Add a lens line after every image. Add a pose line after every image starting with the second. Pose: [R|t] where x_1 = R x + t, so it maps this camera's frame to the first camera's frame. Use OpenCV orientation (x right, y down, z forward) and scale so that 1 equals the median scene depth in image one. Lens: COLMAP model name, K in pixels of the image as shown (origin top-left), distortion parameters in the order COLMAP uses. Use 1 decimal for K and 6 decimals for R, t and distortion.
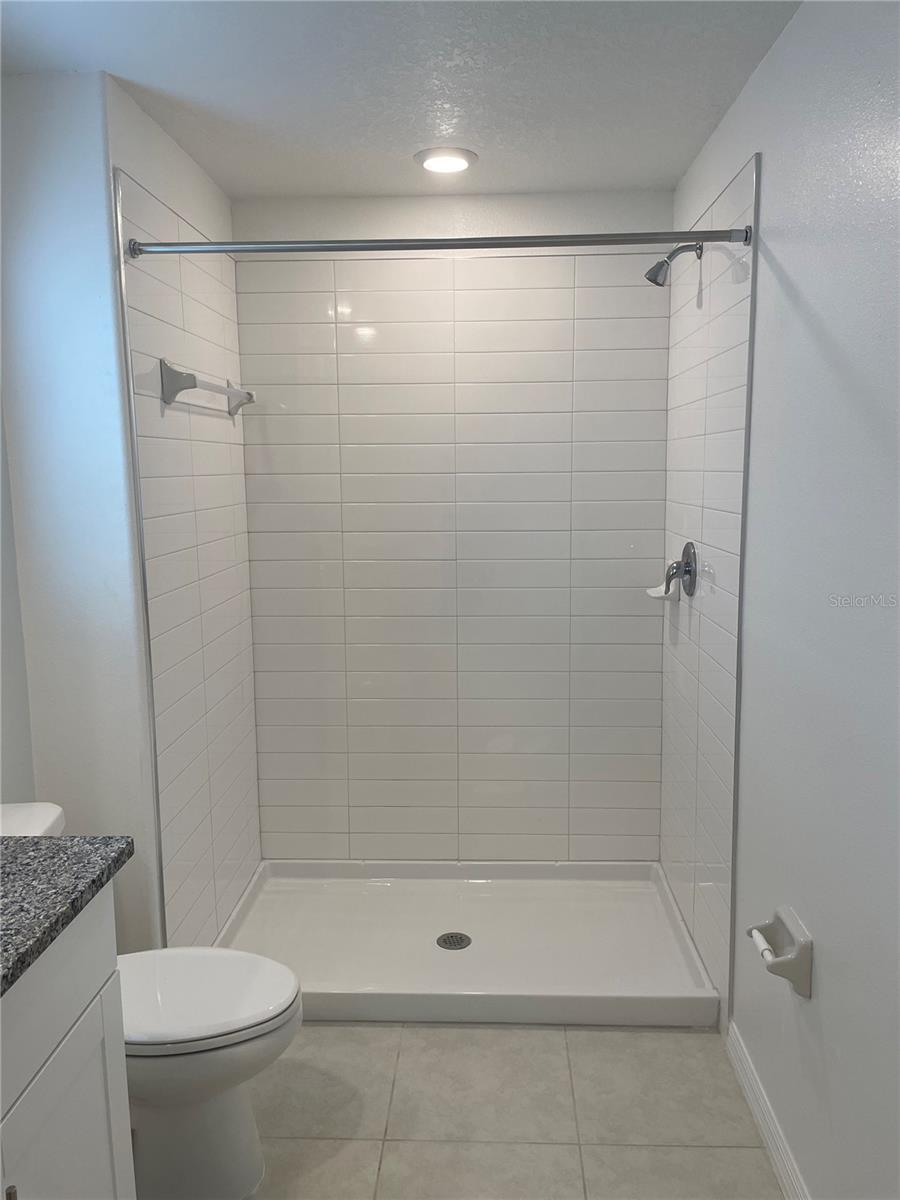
lens RADIAL K [[903.4, 0, 449.3], [0, 903.4, 601.5], [0, 0, 1]] dist [0.097886, -0.127010]
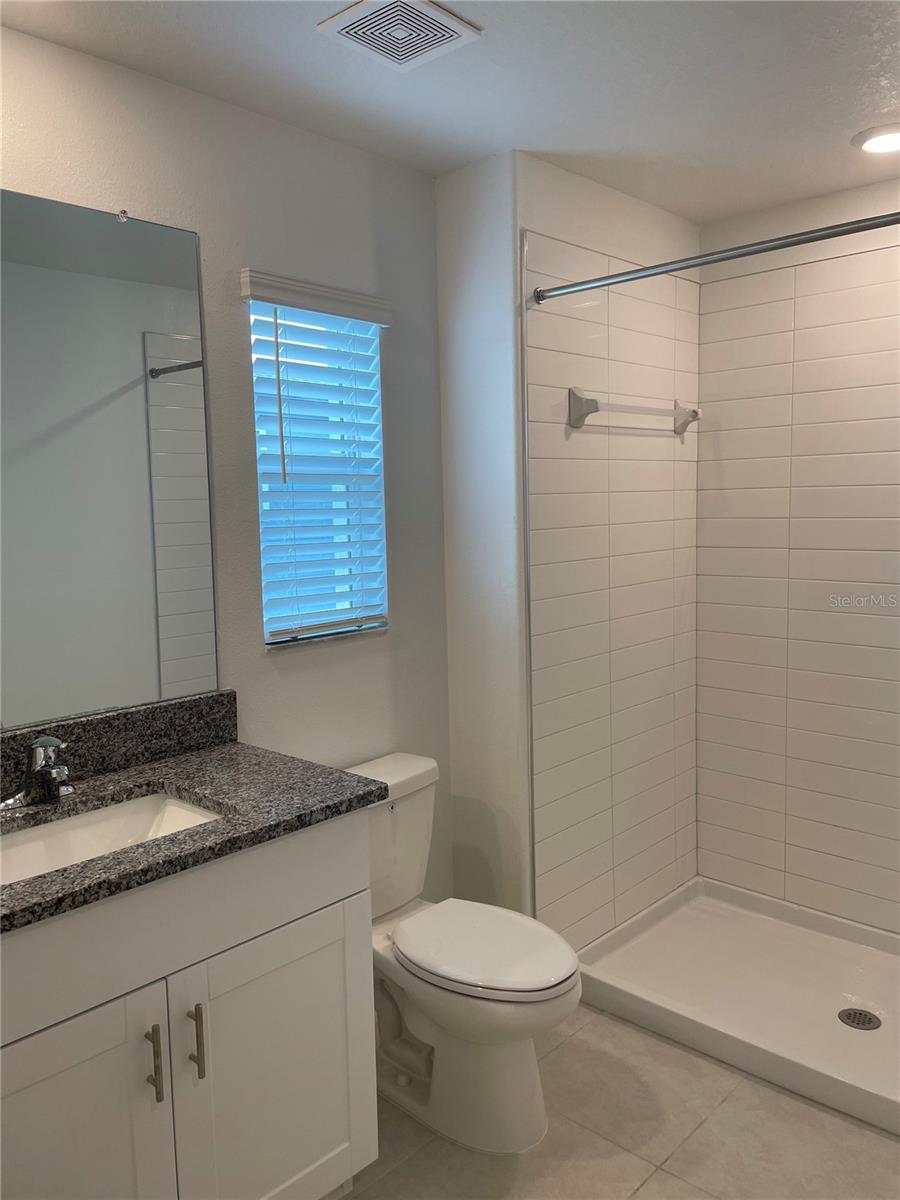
lens RADIAL K [[903.4, 0, 471.0], [0, 903.4, 592.3], [0, 0, 1]] dist [0.097886, -0.127010]
pose [[0.763915, 0.055777, -0.642901, 0.313034], [-0.077912, 0.996942, -0.006084, 0.000424], [0.640596, 0.054738, 0.765925, 0.080400]]
